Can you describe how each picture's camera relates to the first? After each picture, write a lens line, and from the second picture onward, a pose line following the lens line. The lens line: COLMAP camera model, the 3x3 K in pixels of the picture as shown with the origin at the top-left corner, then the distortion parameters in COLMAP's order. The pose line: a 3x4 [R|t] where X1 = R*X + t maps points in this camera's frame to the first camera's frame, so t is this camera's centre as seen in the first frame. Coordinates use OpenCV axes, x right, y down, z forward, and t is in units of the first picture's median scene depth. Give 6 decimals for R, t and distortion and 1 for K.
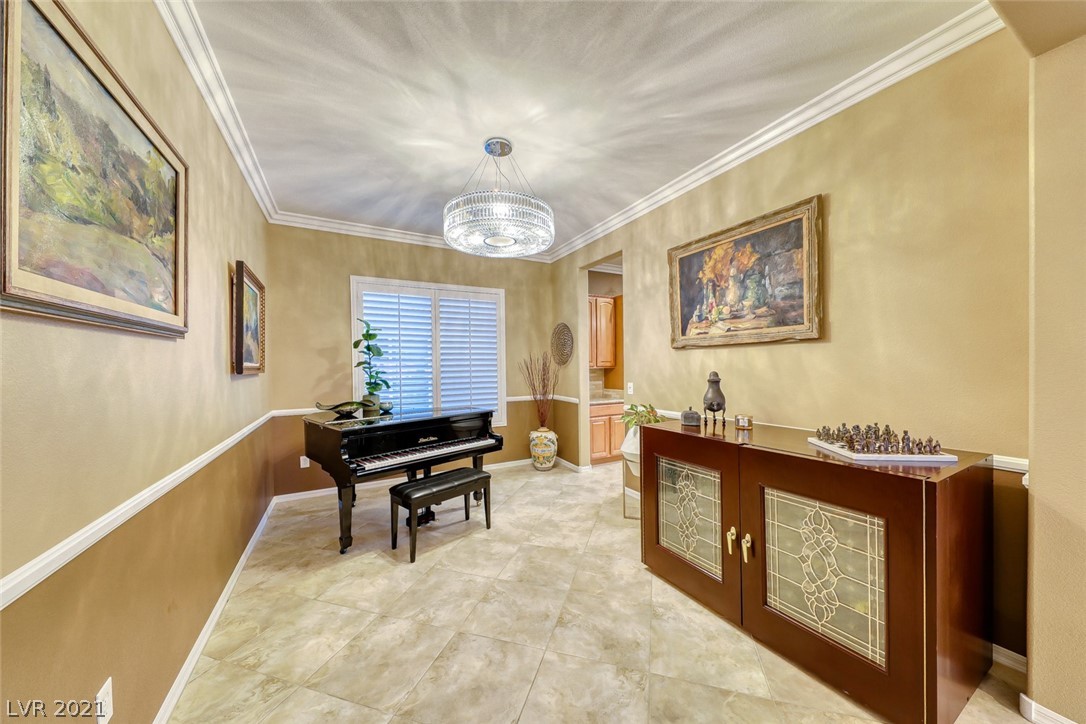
lens RADIAL K [[373.7, 0, 546.0], [0, 373.7, 369.1], [0, 0, 1]] dist [0.011511, -0.001200]
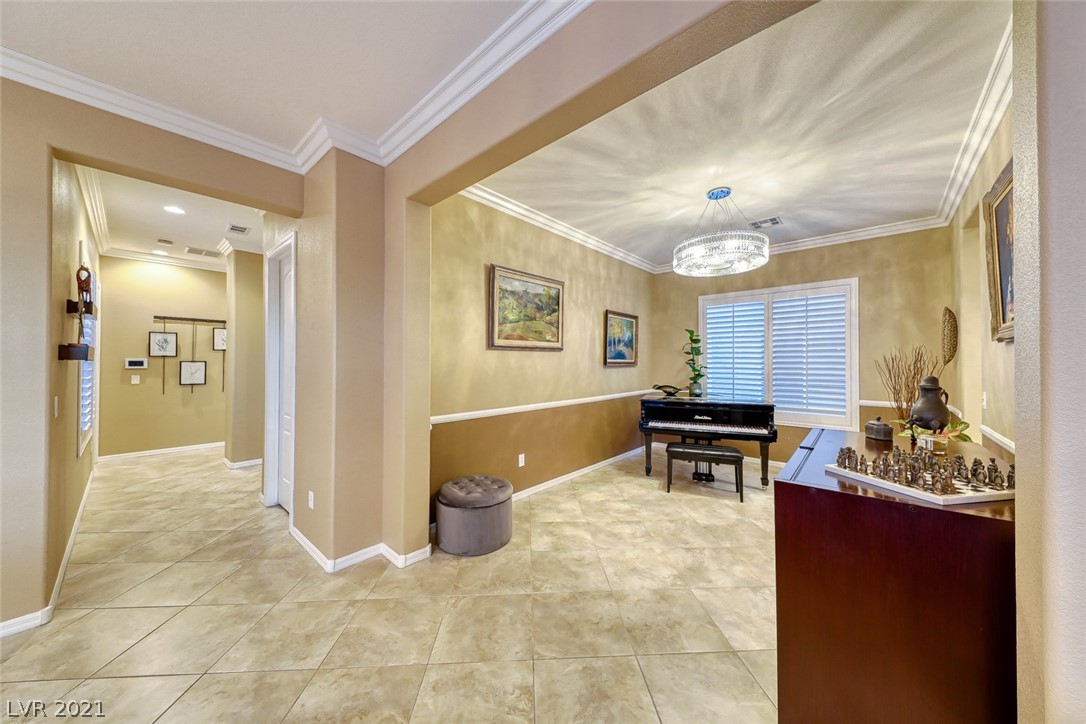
lens RADIAL K [[373.7, 0, 543.5], [0, 373.7, 359.4], [0, 0, 1]] dist [0.011511, -0.001200]
pose [[0.329467, 0.006261, -0.944146, 0.977431], [-0.018803, 0.999823, 0.000069, -0.013186], [0.943980, 0.017731, 0.329527, 0.021532]]
